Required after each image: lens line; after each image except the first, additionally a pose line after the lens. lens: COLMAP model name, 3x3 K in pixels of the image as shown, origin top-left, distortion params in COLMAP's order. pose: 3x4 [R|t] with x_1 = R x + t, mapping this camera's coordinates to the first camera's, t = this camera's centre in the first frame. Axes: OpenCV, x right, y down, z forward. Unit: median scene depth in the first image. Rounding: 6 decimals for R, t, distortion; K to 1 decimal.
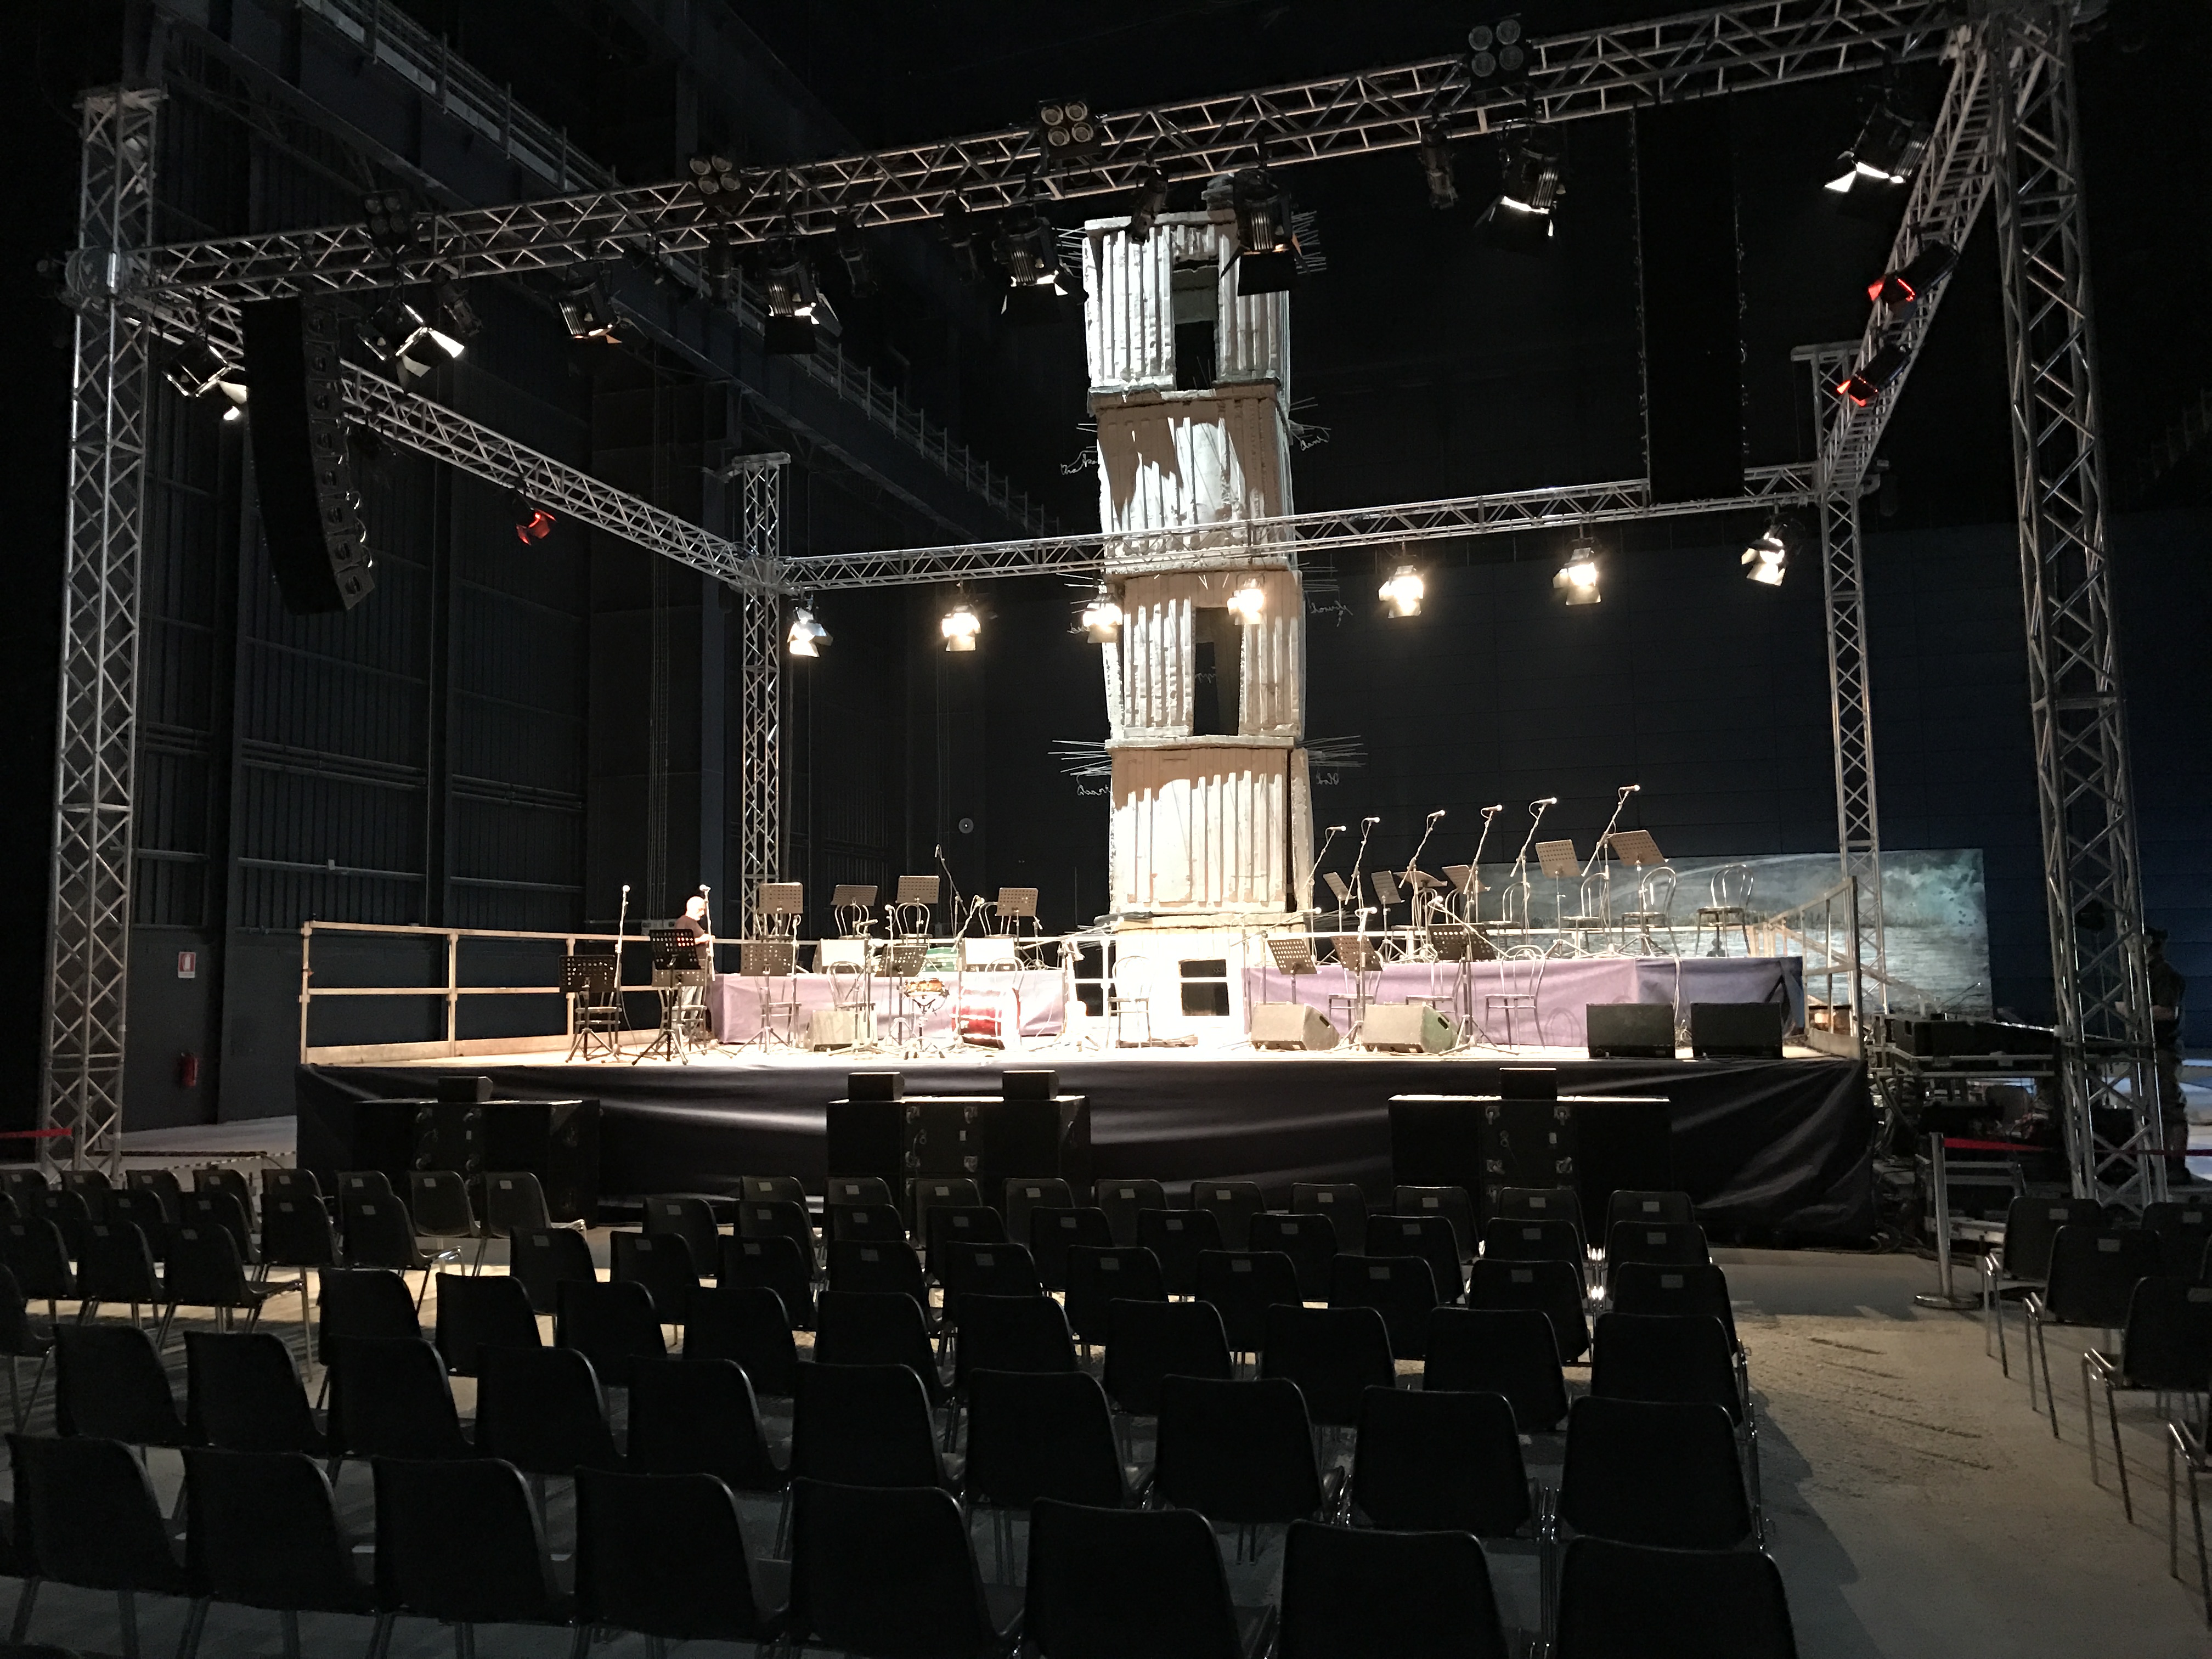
lens RADIAL K [[1764.4, 0, 1108.4], [0, 1764.4, 827.4], [0, 0, 1]] dist [-0.019169, -0.012990]
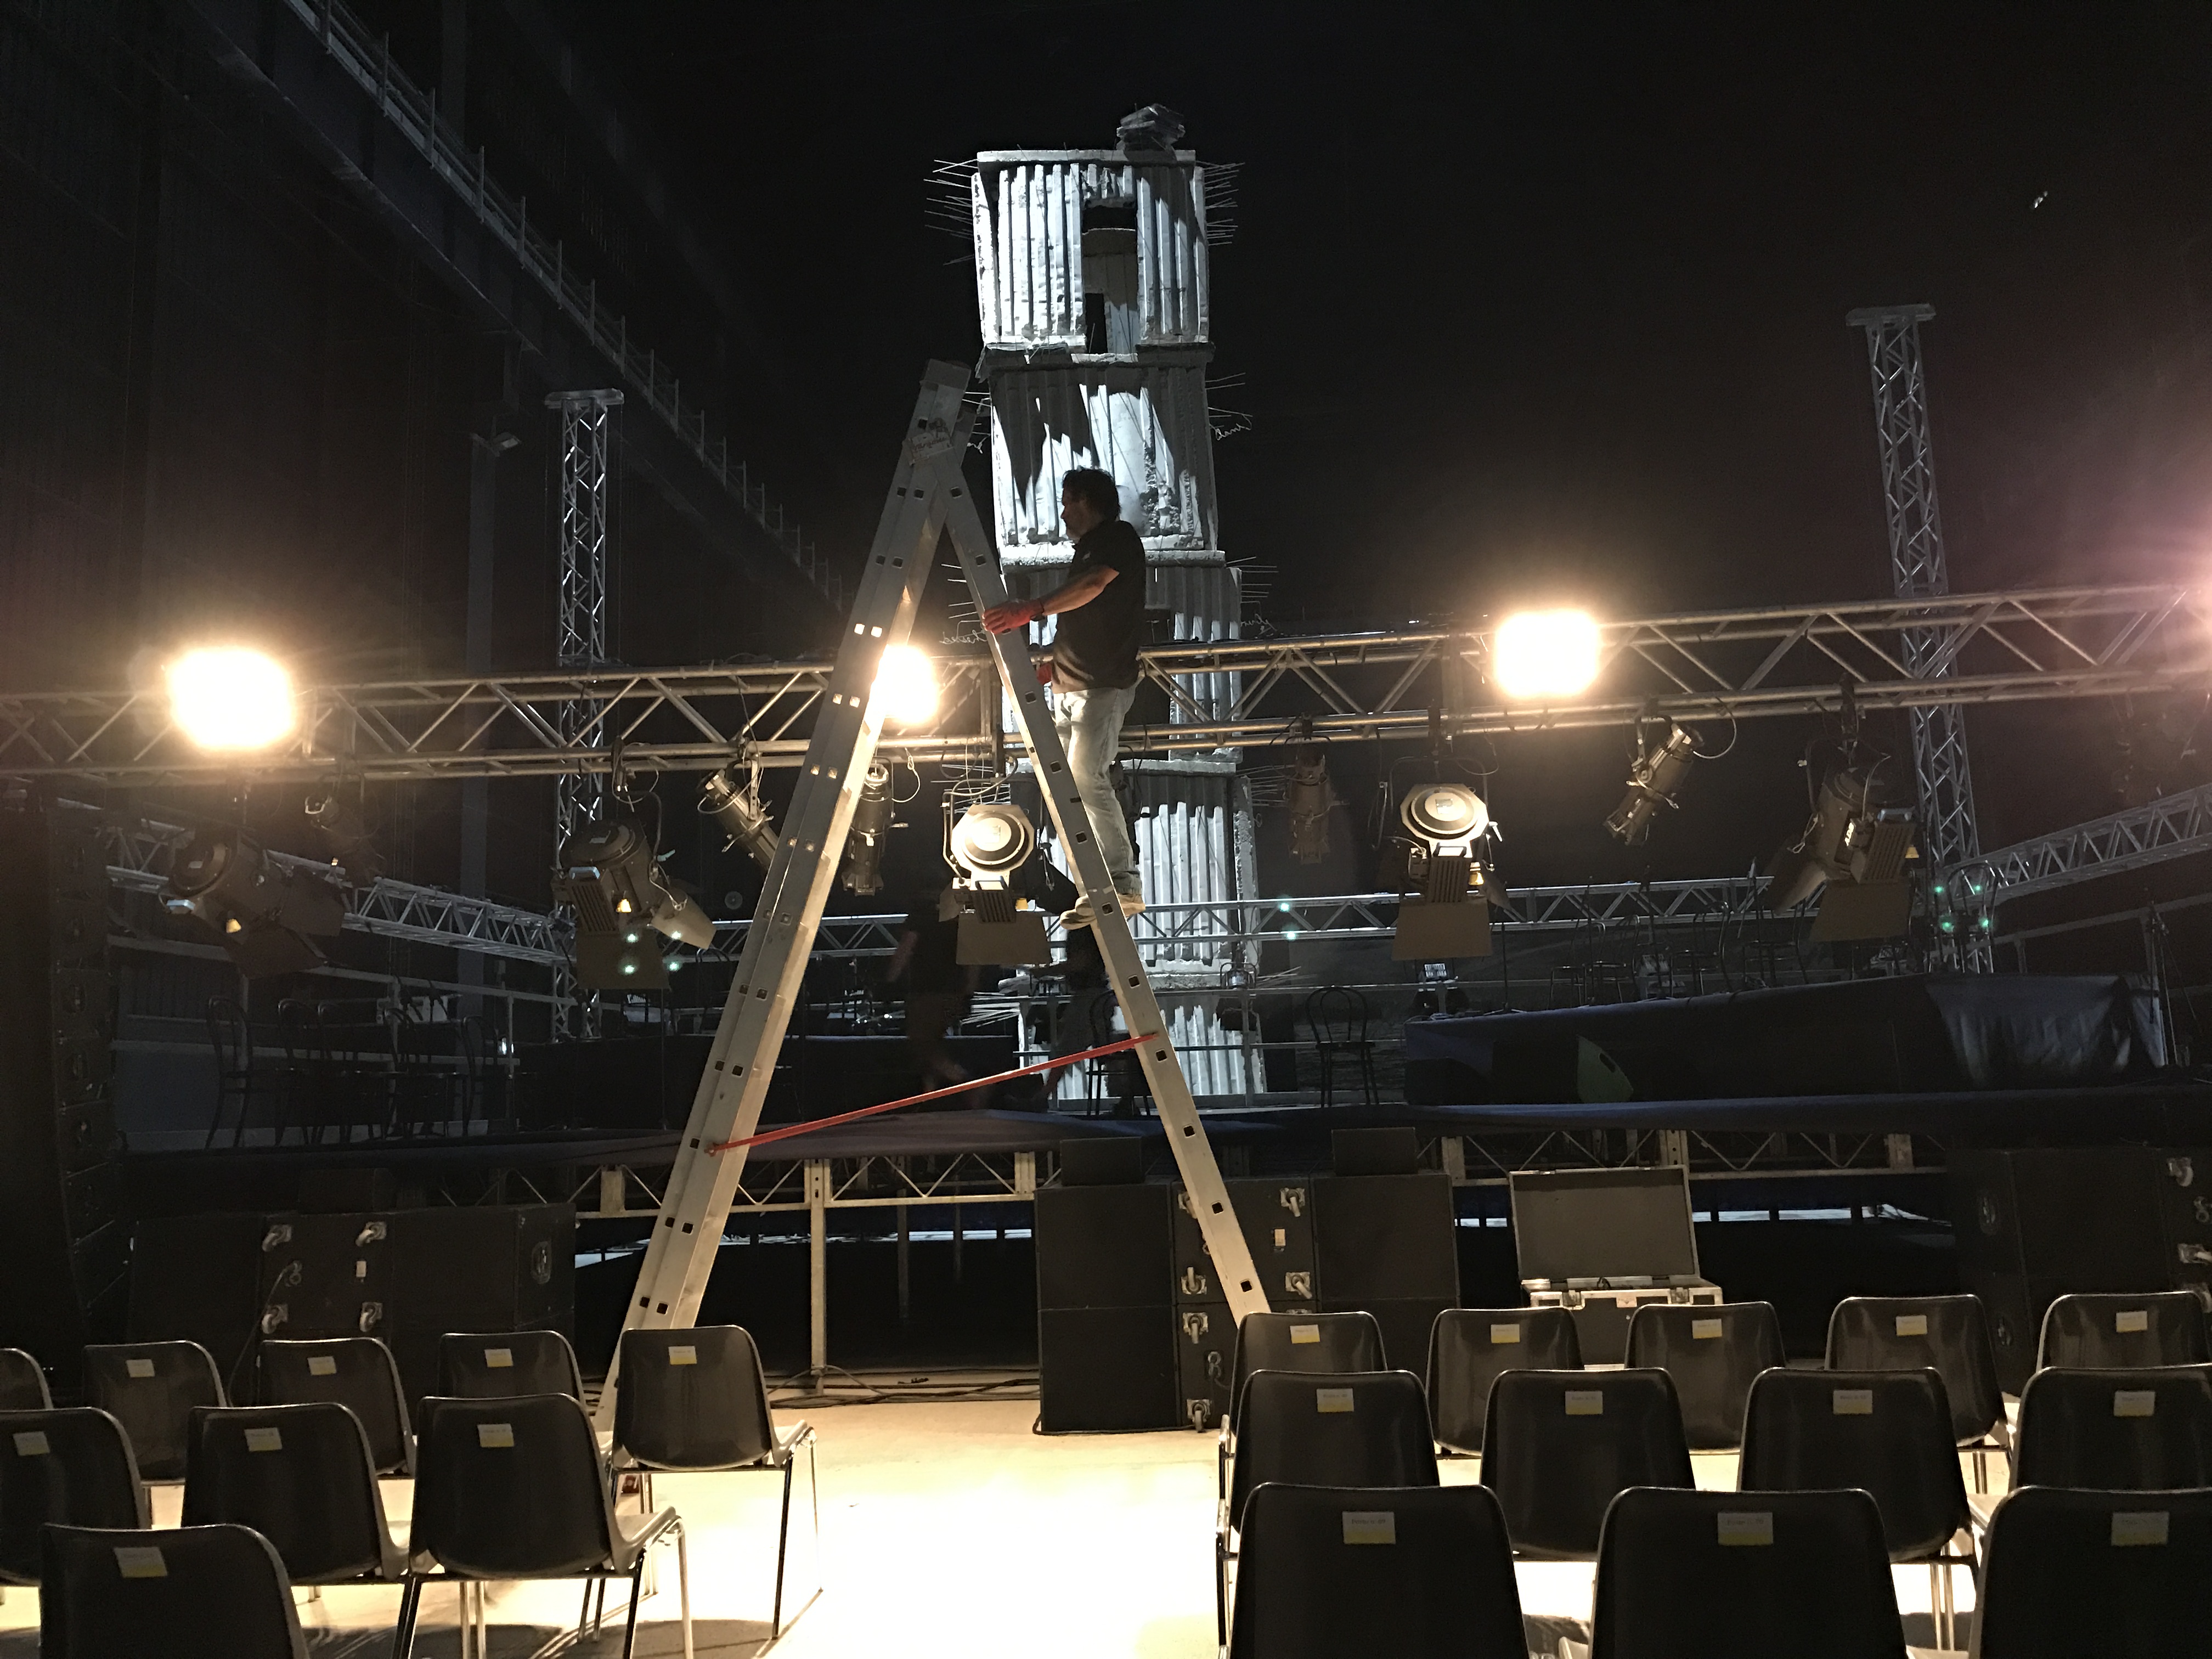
lens RADIAL K [[1764.4, 0, 1109.8], [0, 1764.4, 826.7], [0, 0, 1]] dist [-0.019169, -0.012990]
pose [[0.980394, 0.011643, 0.196702, -0.114344], [0.000779, 0.998016, -0.062960, 0.030676], [-0.197045, 0.061879, 0.978440, 0.188068]]
